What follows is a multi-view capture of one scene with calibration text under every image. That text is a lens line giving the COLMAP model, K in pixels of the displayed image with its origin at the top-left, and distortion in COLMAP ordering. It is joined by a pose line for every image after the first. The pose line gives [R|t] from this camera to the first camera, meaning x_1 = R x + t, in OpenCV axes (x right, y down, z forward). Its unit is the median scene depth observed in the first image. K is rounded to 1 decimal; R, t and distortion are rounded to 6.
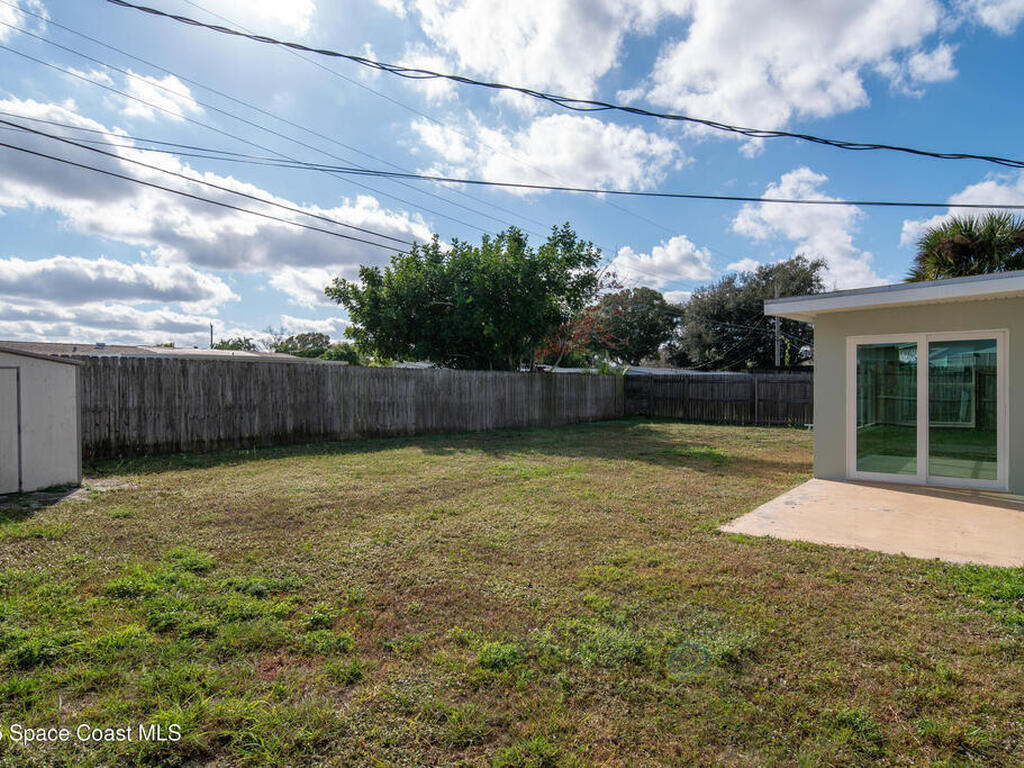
lens RADIAL K [[623.0, 0, 533.1], [0, 623.0, 390.7], [0, 0, 1]] dist [-0.007262, 0.002475]
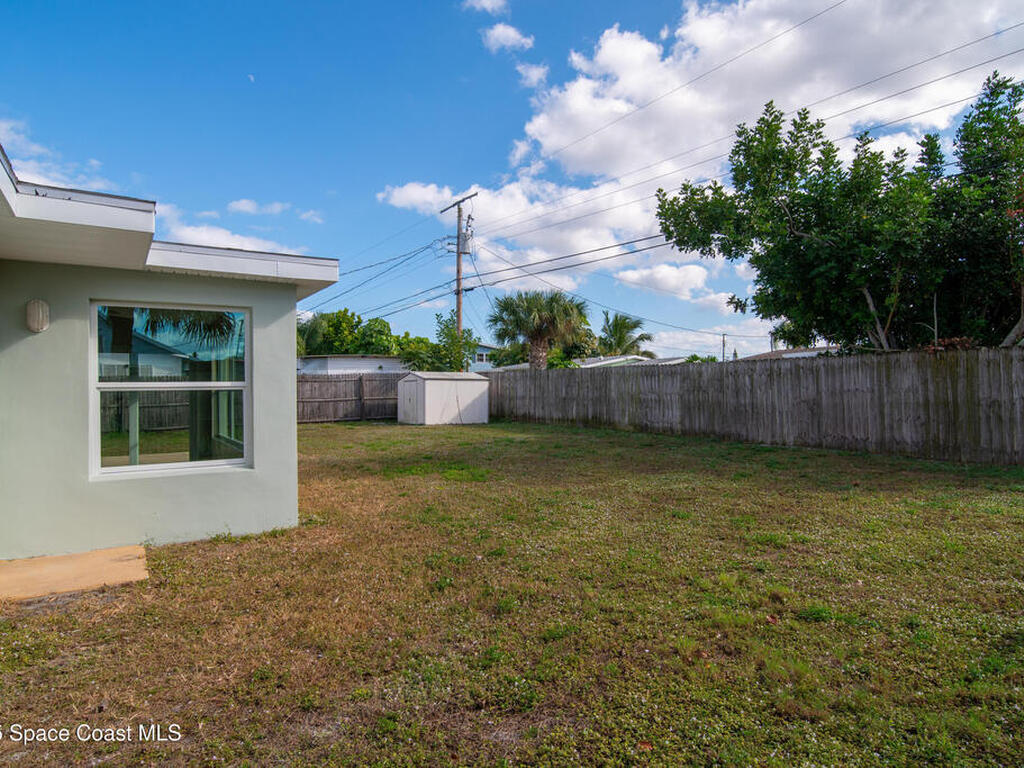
lens RADIAL K [[623.0, 0, 512.3], [0, 623.0, 379.6], [0, 0, 1]] dist [-0.007262, 0.002475]
pose [[-0.377781, -0.003728, -0.925887, 0.736724], [0.012025, 0.999888, -0.008933, -0.006535], [0.925817, -0.014509, -0.377694, 1.082144]]
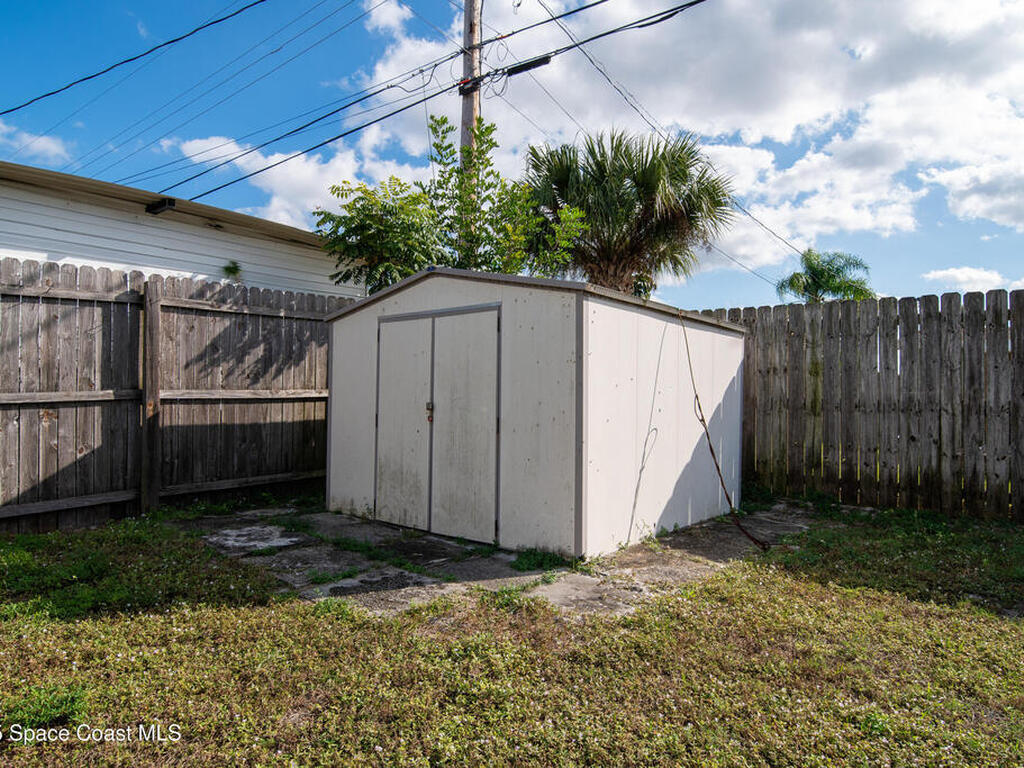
lens RADIAL K [[623.0, 0, 519.0], [0, 623.0, 388.7], [0, 0, 1]] dist [-0.007262, 0.002475]
pose [[-0.071872, 0.009060, -0.997373, -0.127140], [-0.014034, 0.999851, 0.010093, 0.009981], [0.997315, 0.014722, -0.071734, 0.455322]]
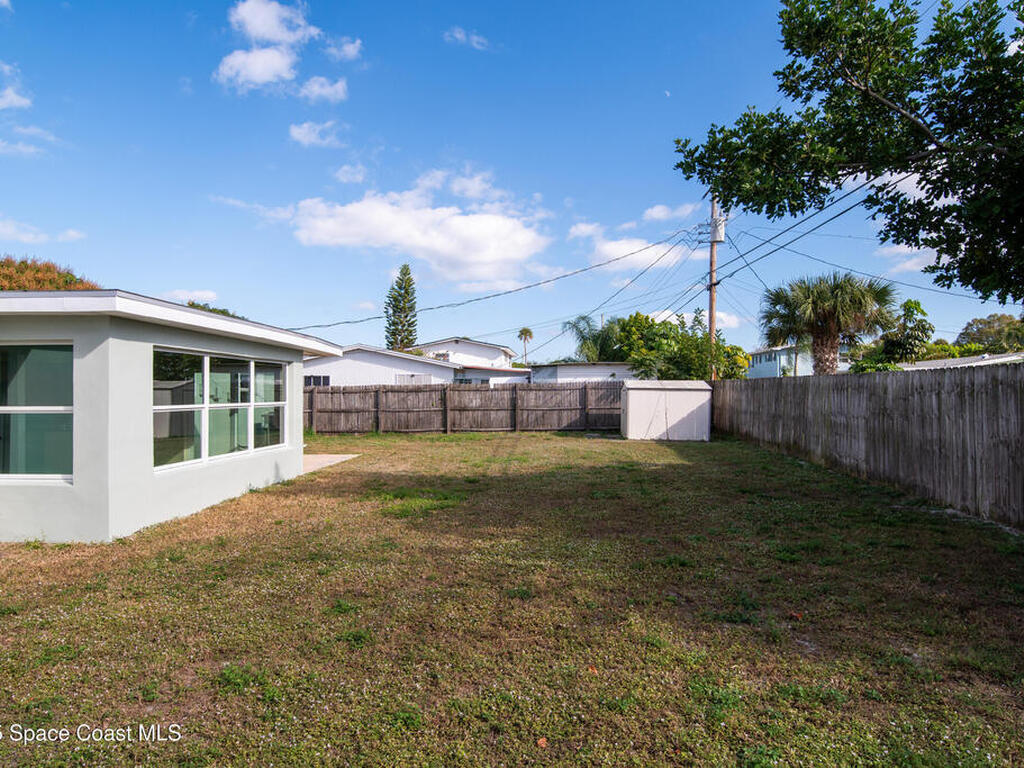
lens RADIAL K [[623.0, 0, 508.7], [0, 623.0, 387.2], [0, 0, 1]] dist [-0.007262, 0.002475]
pose [[-0.856486, 0.001299, -0.516169, 0.422892], [0.004404, 0.999979, -0.004790, -0.019145], [0.516152, -0.006376, -0.856473, 1.303615]]
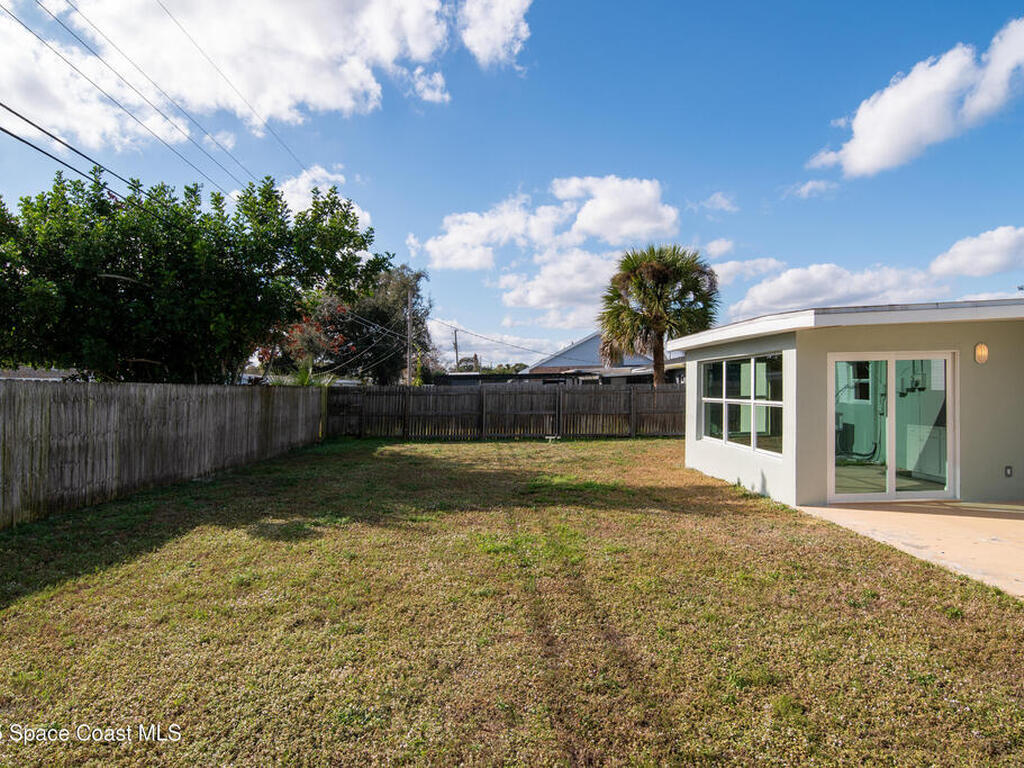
lens RADIAL K [[623.0, 0, 513.3], [0, 623.0, 376.8], [0, 0, 1]] dist [-0.007262, 0.002475]
pose [[0.783923, 0.001504, 0.620856, -0.251989], [0.018675, 0.999487, -0.026002, -0.018918], [-0.620577, 0.031978, 0.783494, 0.302317]]
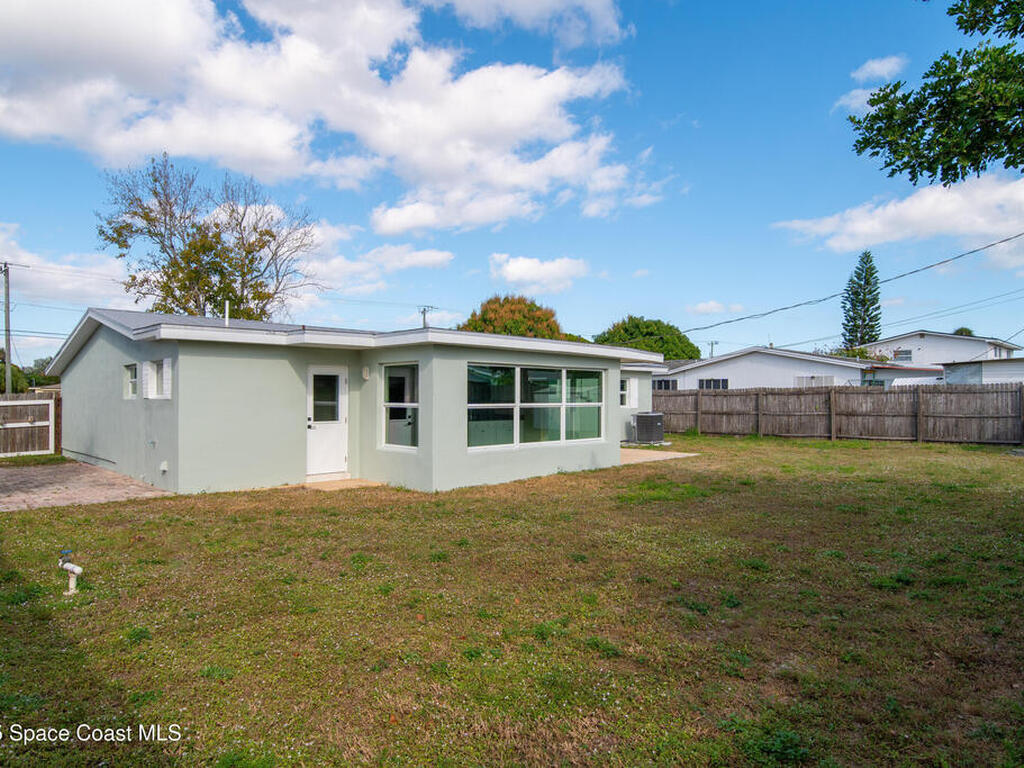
lens RADIAL K [[623.0, 0, 508.8], [0, 623.0, 391.5], [0, 0, 1]] dist [-0.007262, 0.002475]
pose [[-0.981604, 0.004265, 0.190881, 0.240100], [0.003282, 0.999980, -0.005465, -0.018148], [-0.190901, -0.004738, -0.981598, 1.417267]]
